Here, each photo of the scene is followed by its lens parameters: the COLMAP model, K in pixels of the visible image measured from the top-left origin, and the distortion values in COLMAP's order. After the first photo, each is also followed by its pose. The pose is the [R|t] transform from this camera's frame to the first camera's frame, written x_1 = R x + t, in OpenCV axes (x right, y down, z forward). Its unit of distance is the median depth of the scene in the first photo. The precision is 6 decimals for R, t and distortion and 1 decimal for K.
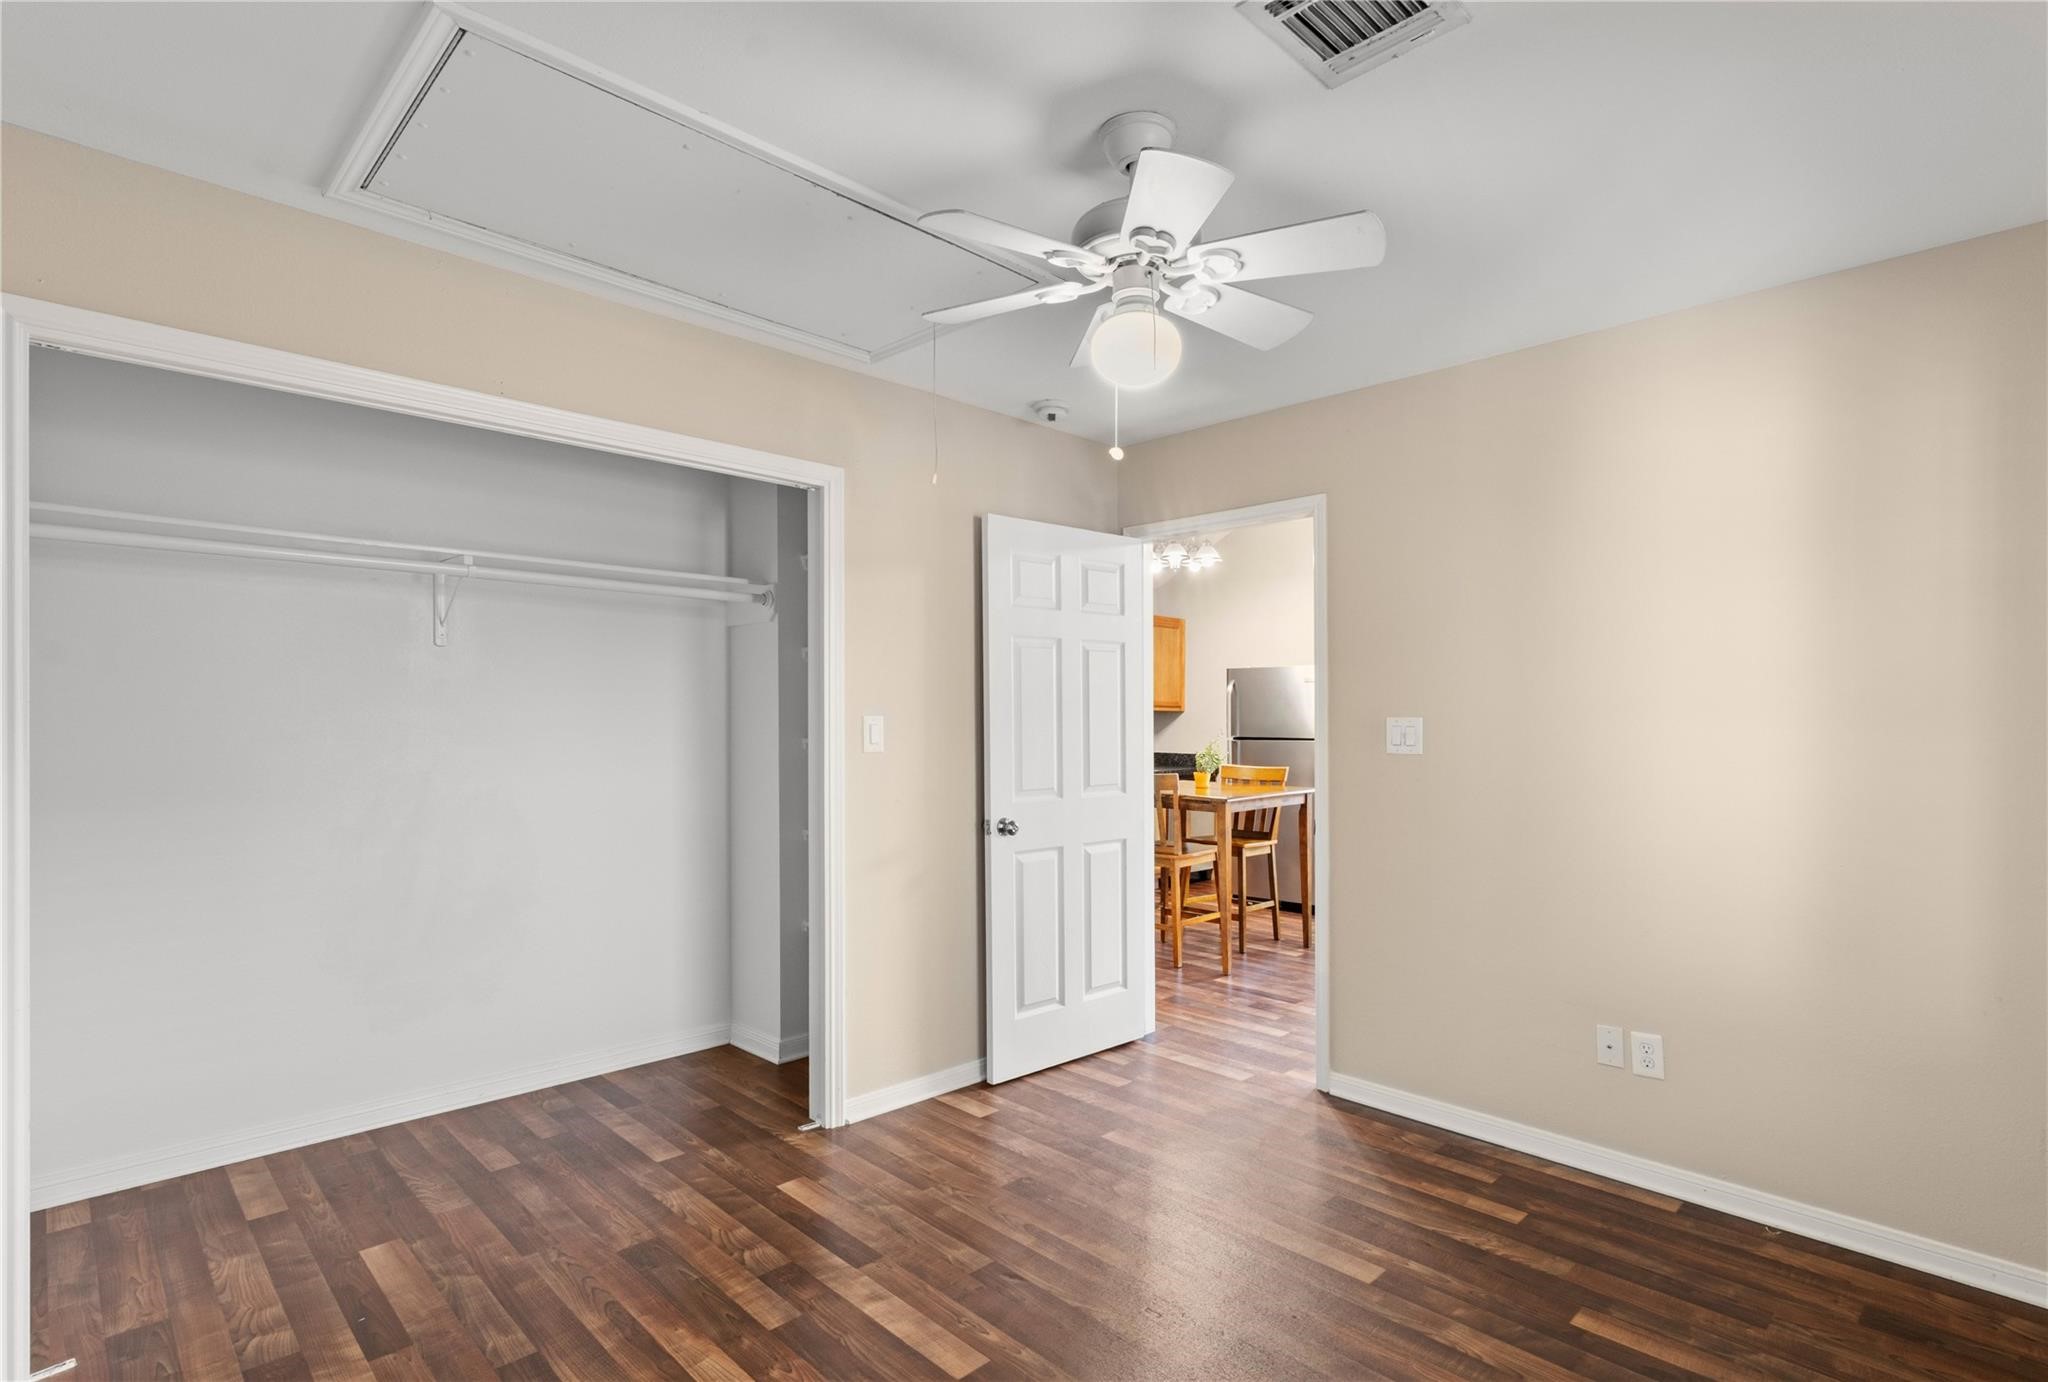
lens RADIAL K [[988.0, 0, 1037.9], [0, 988.0, 740.5], [0, 0, 1]] dist [0.003587, 0.000906]
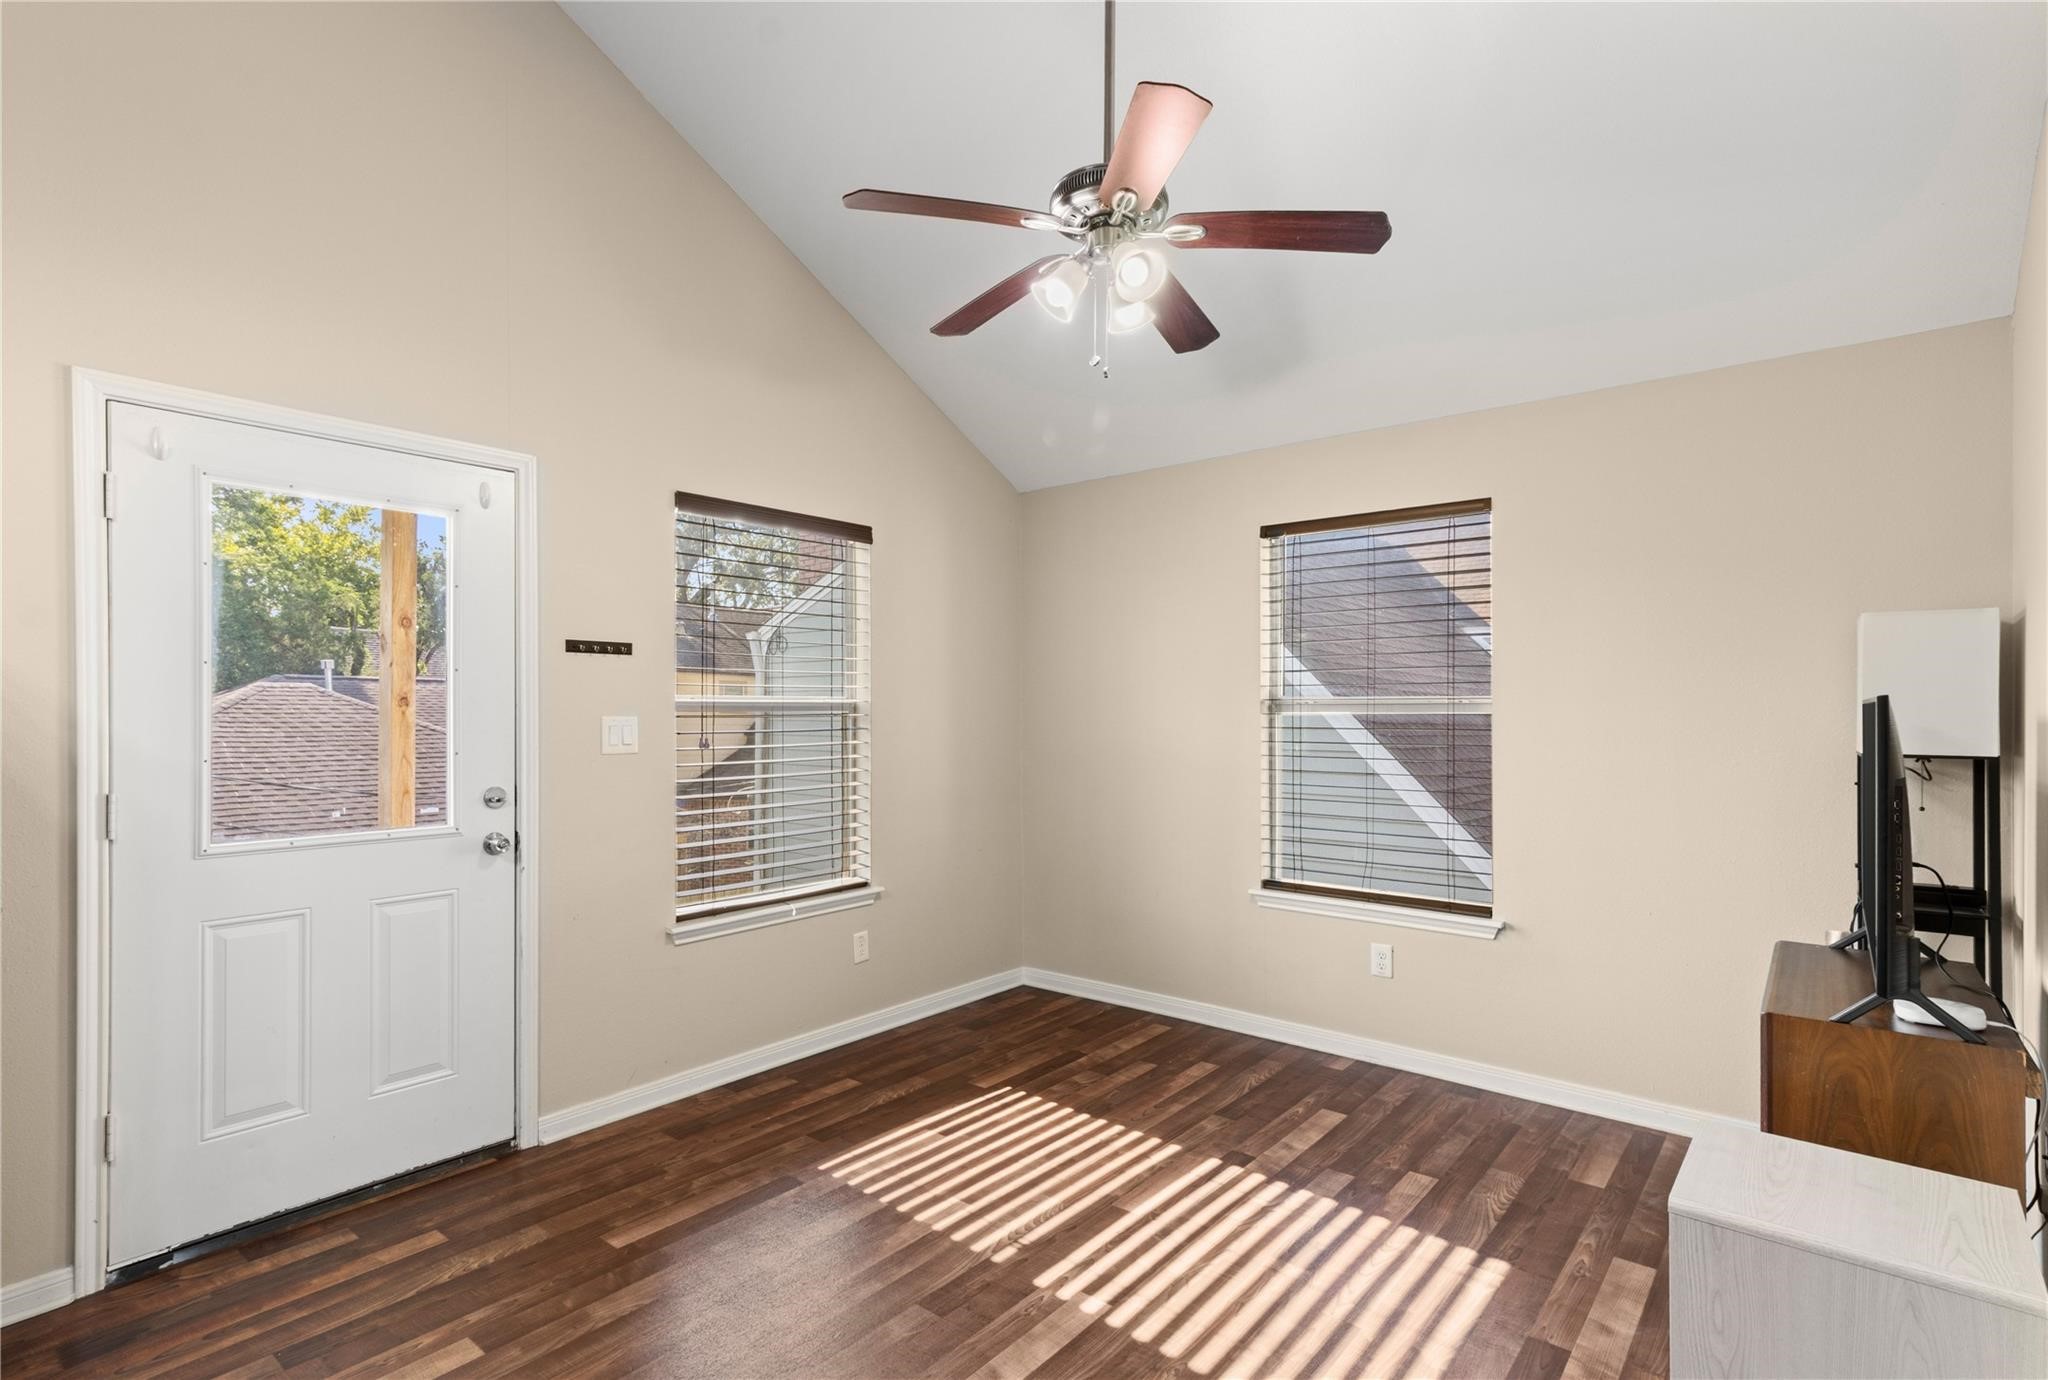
lens RADIAL K [[988.0, 0, 1021.2], [0, 988.0, 703.9], [0, 0, 1]] dist [0.003587, 0.000906]
pose [[-0.082529, 0.005889, 0.996571, -0.630281], [0.024211, 0.999699, -0.003903, -0.015586], [-0.996295, 0.023806, -0.082647, 0.625464]]
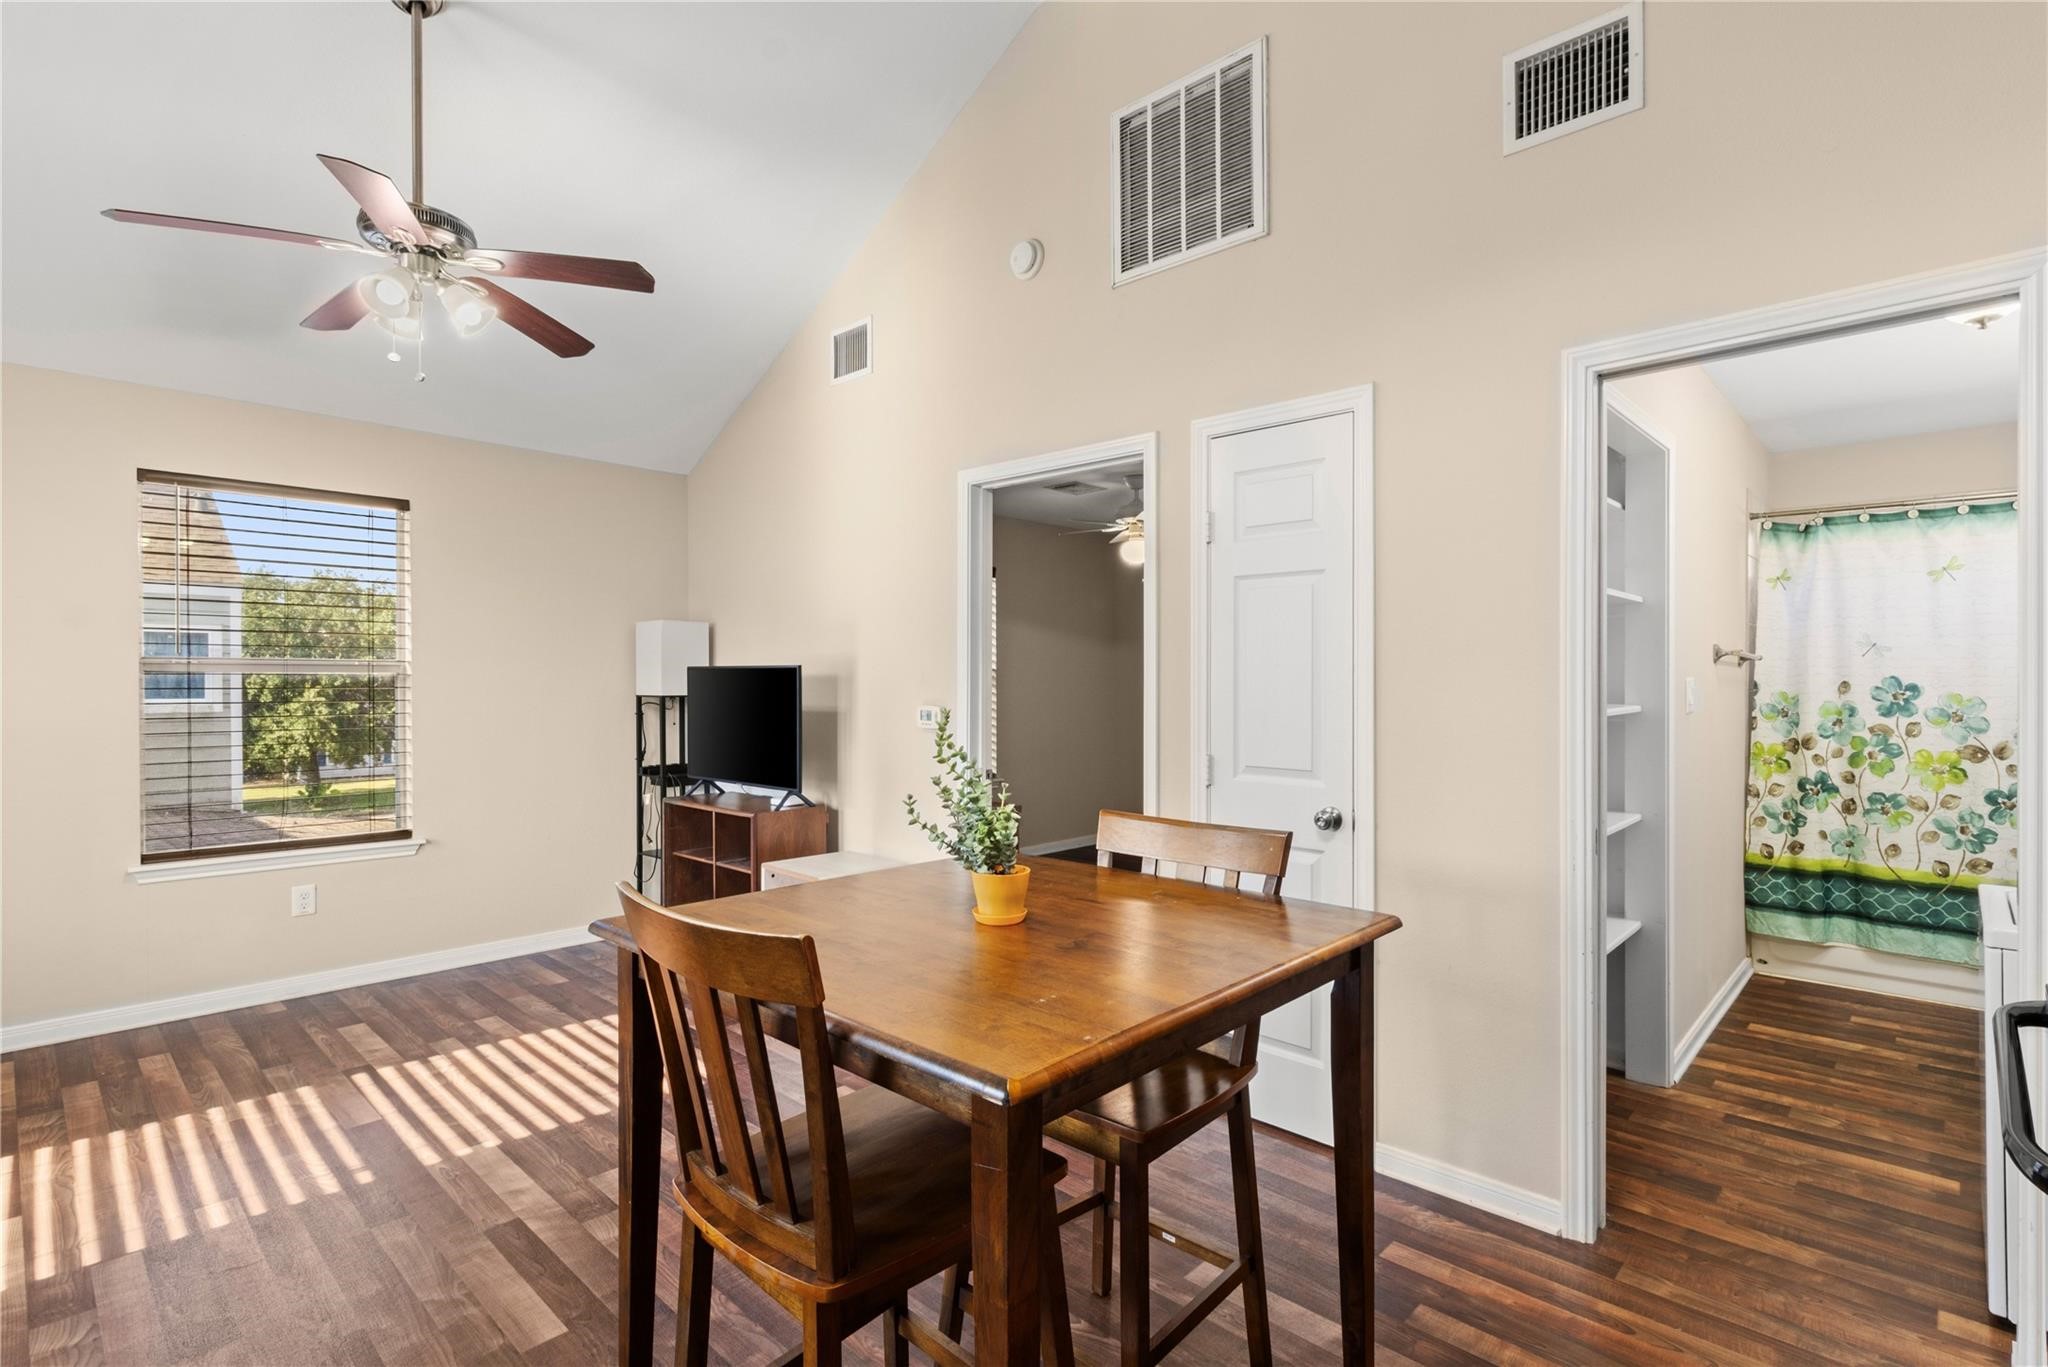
lens RADIAL K [[988.0, 0, 1024.1], [0, 988.0, 679.2], [0, 0, 1]] dist [0.003587, 0.000906]
pose [[-0.999731, -0.007774, -0.021832, -0.485385], [-0.008288, 0.999688, 0.023568, -0.022992], [0.021642, 0.023743, -0.999484, 1.091335]]
